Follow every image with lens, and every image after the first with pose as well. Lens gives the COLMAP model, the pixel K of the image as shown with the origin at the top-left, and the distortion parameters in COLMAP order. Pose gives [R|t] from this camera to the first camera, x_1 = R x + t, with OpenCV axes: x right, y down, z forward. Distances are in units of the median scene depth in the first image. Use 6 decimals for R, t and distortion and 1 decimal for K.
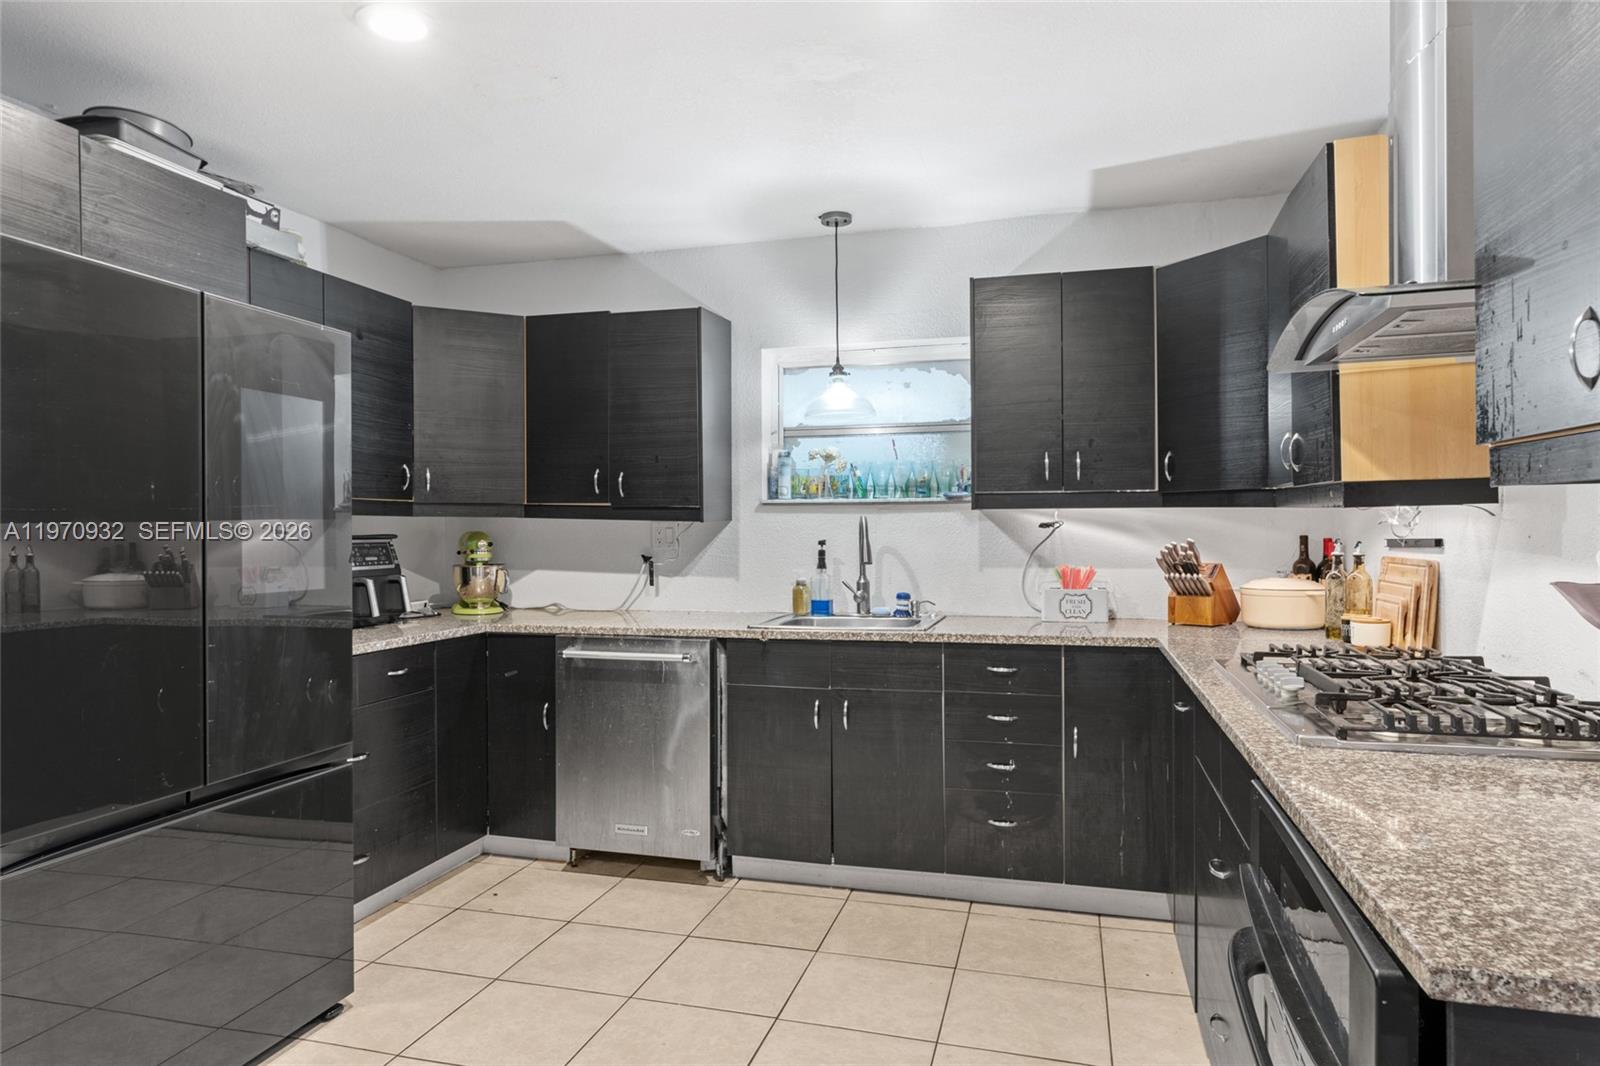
lens RADIAL K [[942.5, 0, 811.9], [0, 942.5, 527.0], [0, 0, 1]] dist [0.002334, 0.002662]
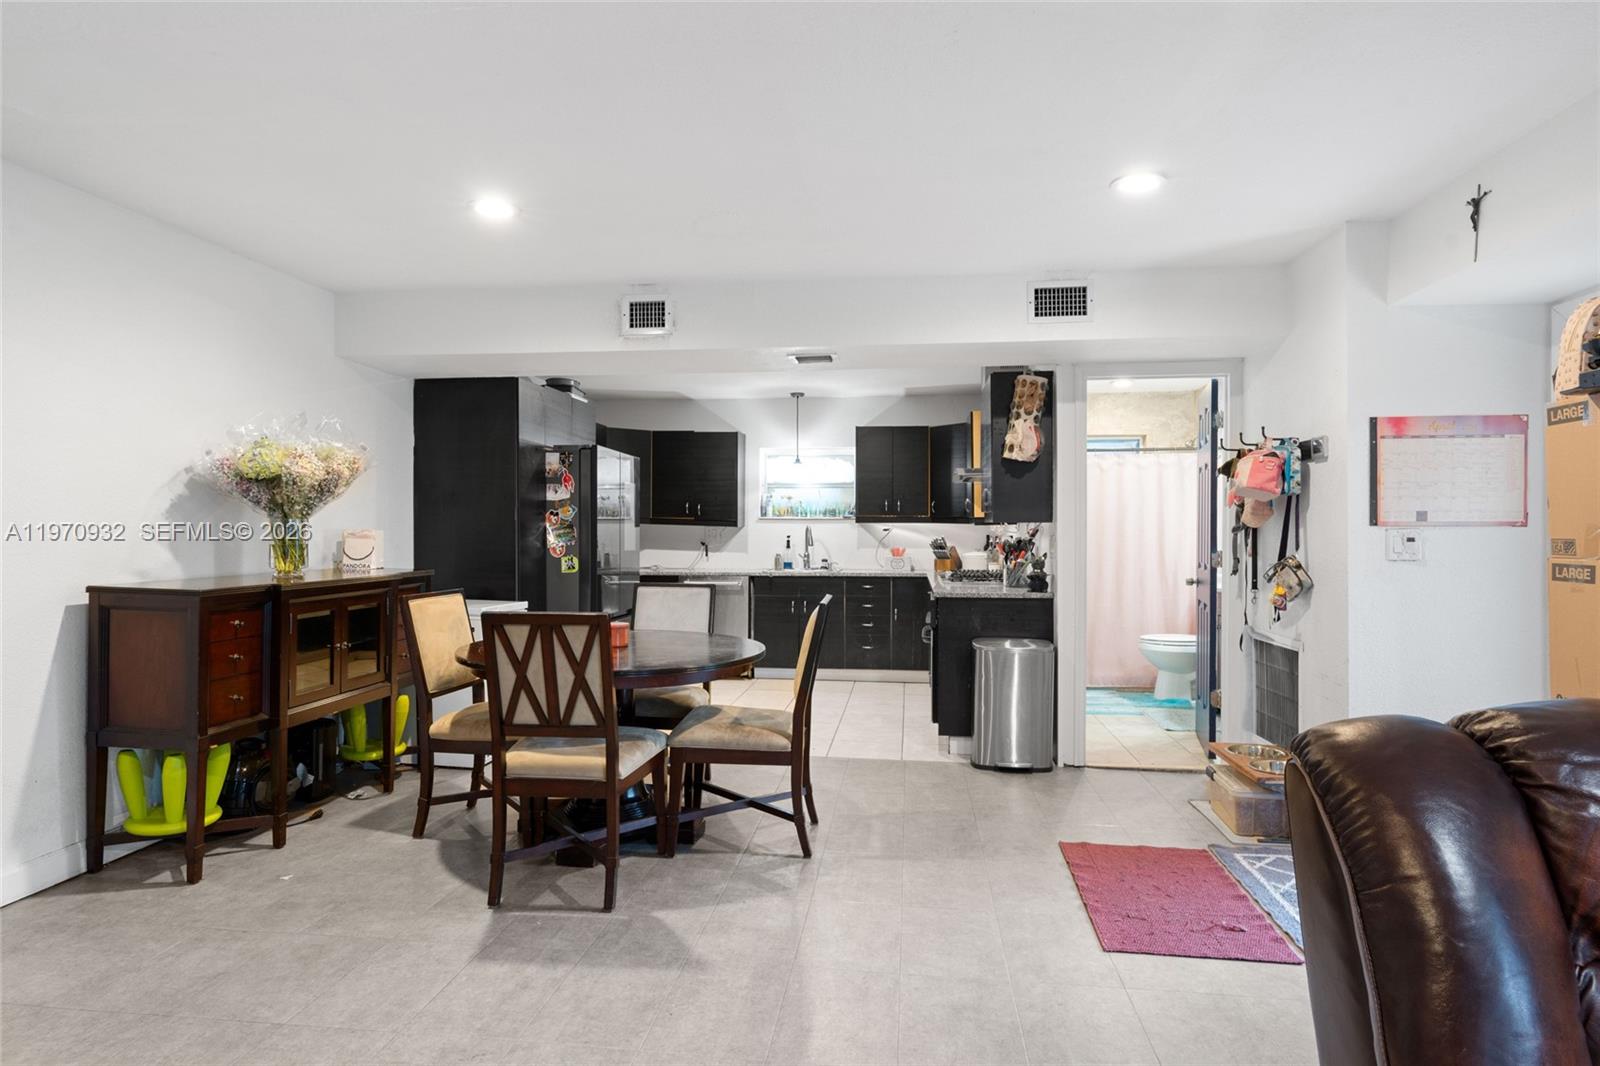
lens RADIAL K [[898.4, 0, 791.4], [0, 898.4, 535.5], [0, 0, 1]] dist [-0.006684, 0.002886]
pose [[0.991828, 0.009264, 0.127247, -0.263646], [-0.009656, 0.999950, 0.002467, 0.009022], [-0.127218, -0.003675, 0.991868, -1.159819]]
